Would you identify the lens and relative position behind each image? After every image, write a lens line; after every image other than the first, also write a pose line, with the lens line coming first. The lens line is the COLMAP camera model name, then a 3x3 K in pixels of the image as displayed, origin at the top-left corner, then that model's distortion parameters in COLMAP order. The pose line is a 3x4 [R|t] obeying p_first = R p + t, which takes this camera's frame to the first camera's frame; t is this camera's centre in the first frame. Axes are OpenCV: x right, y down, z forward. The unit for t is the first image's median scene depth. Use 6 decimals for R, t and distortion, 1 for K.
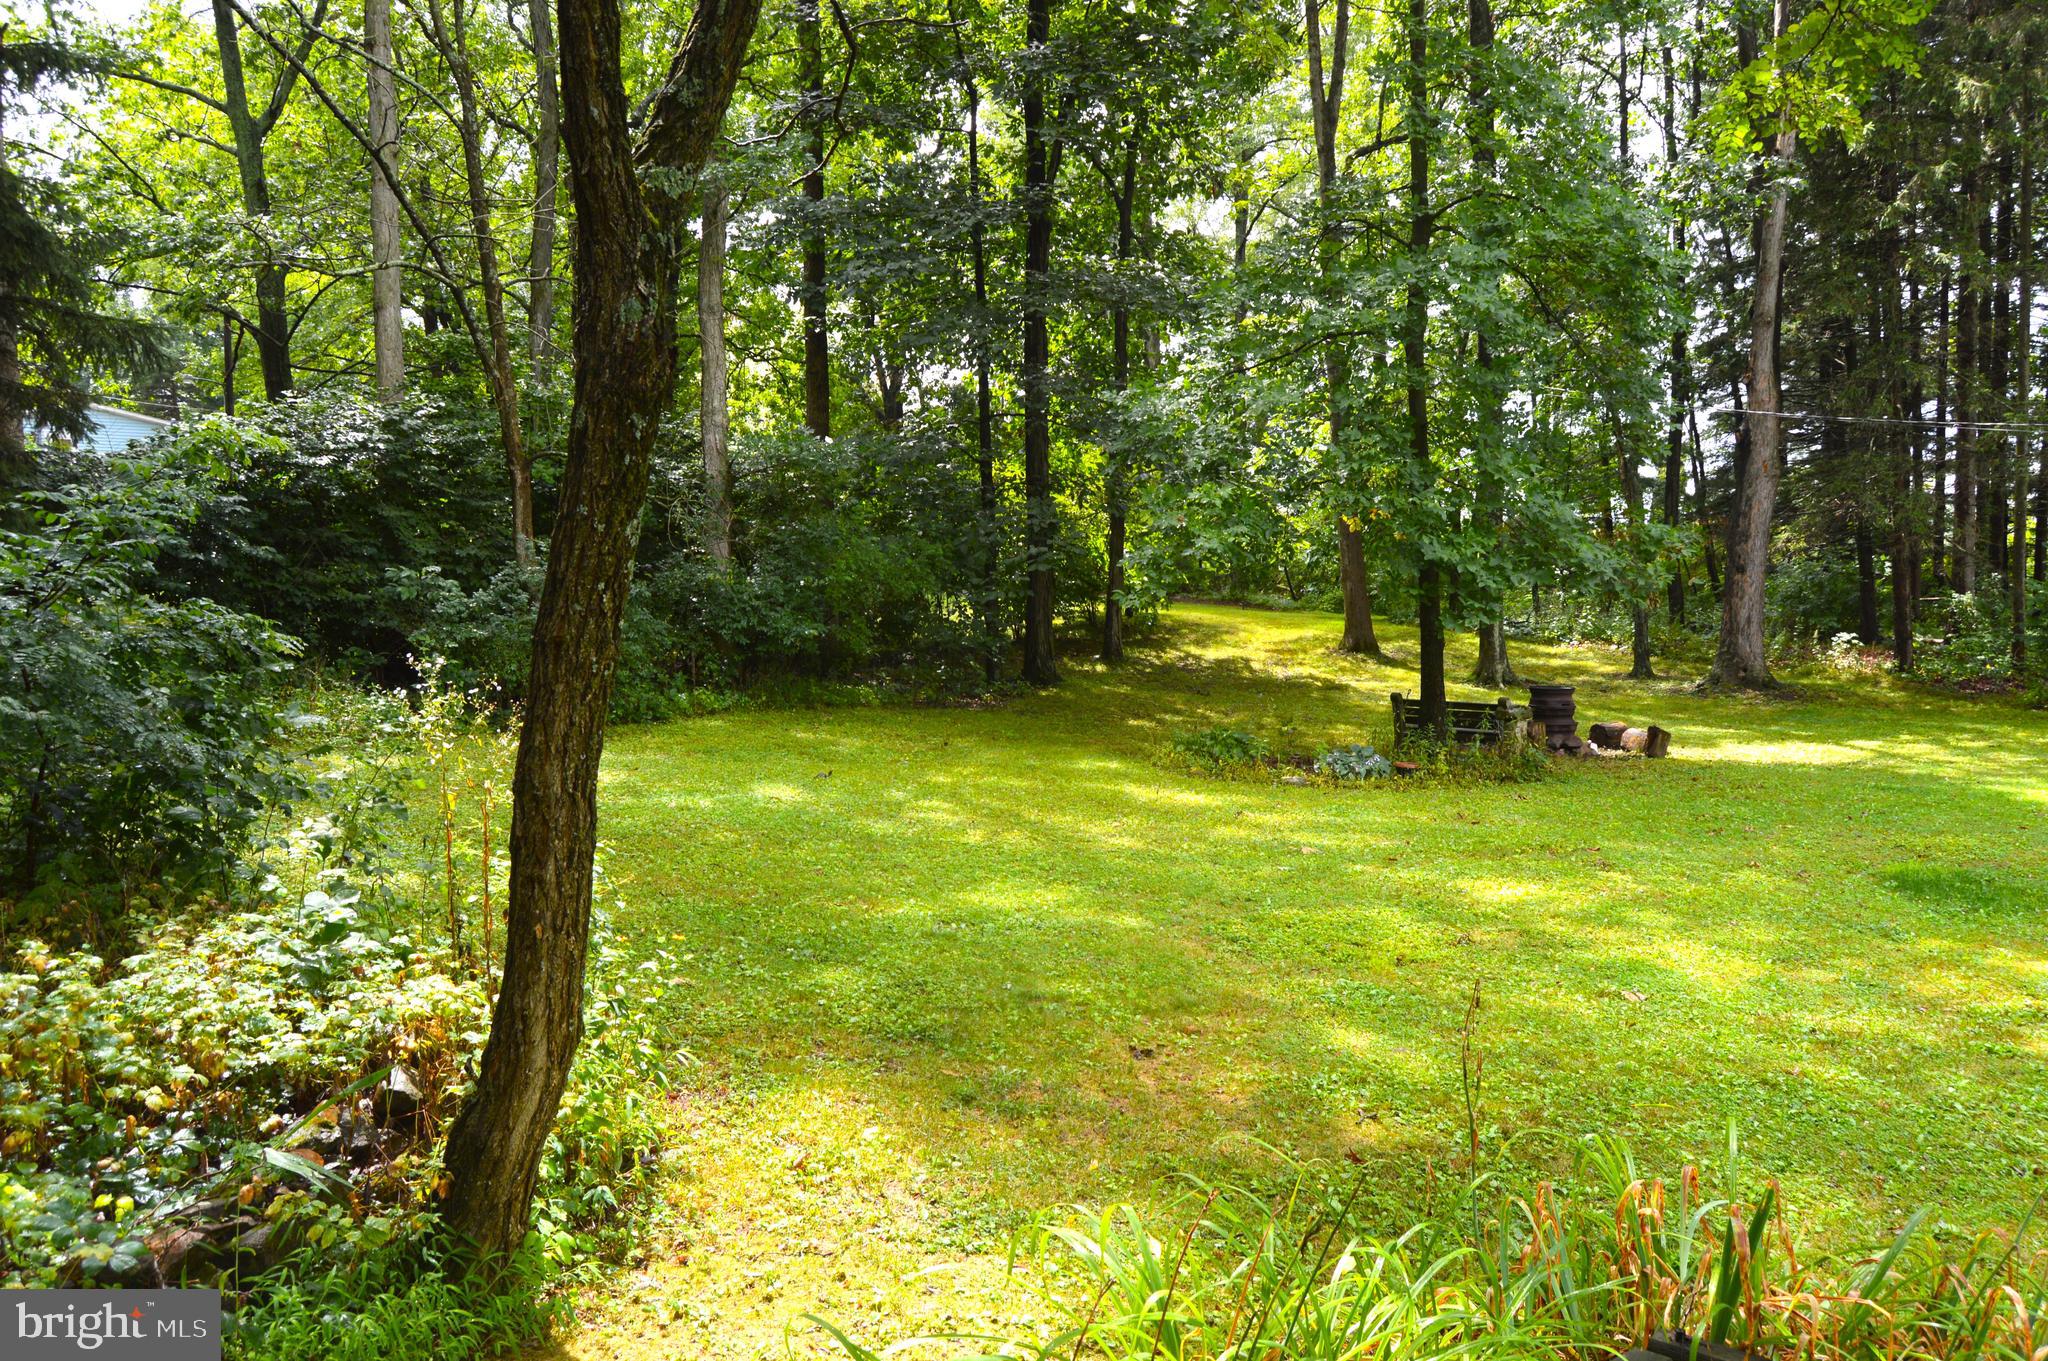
lens RADIAL K [[1614.0, 0, 1029.2], [0, 1614.0, 683.6], [0, 0, 1]] dist [-0.011711, -0.000085]
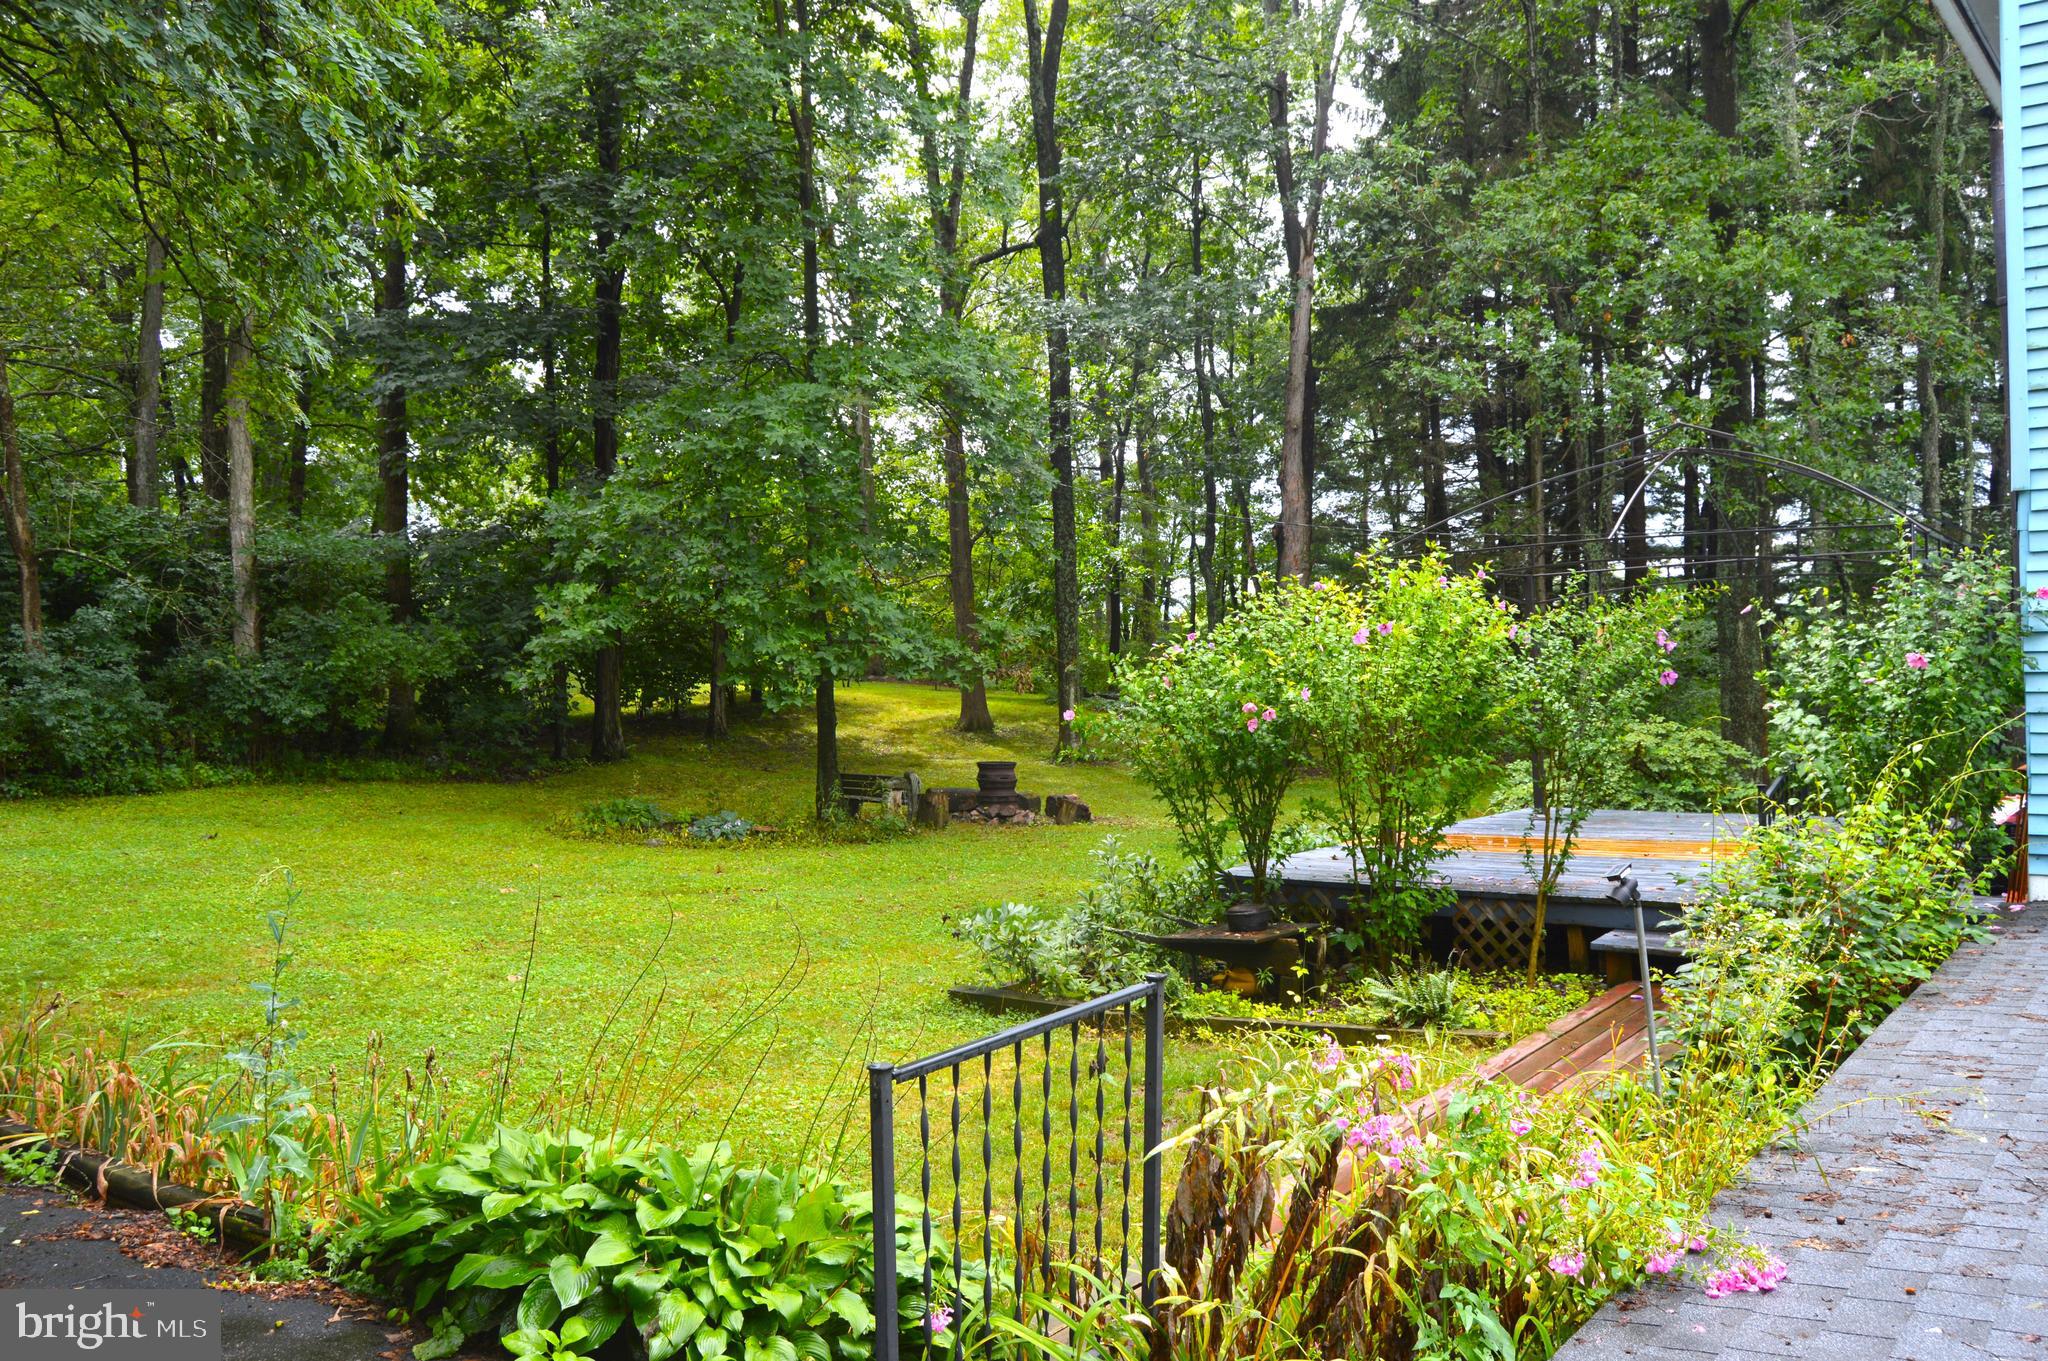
lens RADIAL K [[1728.9, 0, 1026.2], [0, 1728.9, 671.1], [0, 0, 1]] dist [-0.011409, 0.007527]
pose [[0.998923, 0.000616, 0.046405, 0.296655], [0.001996, 0.998415, -0.056237, 0.006859], [-0.046366, 0.056269, 0.997338, -0.191591]]
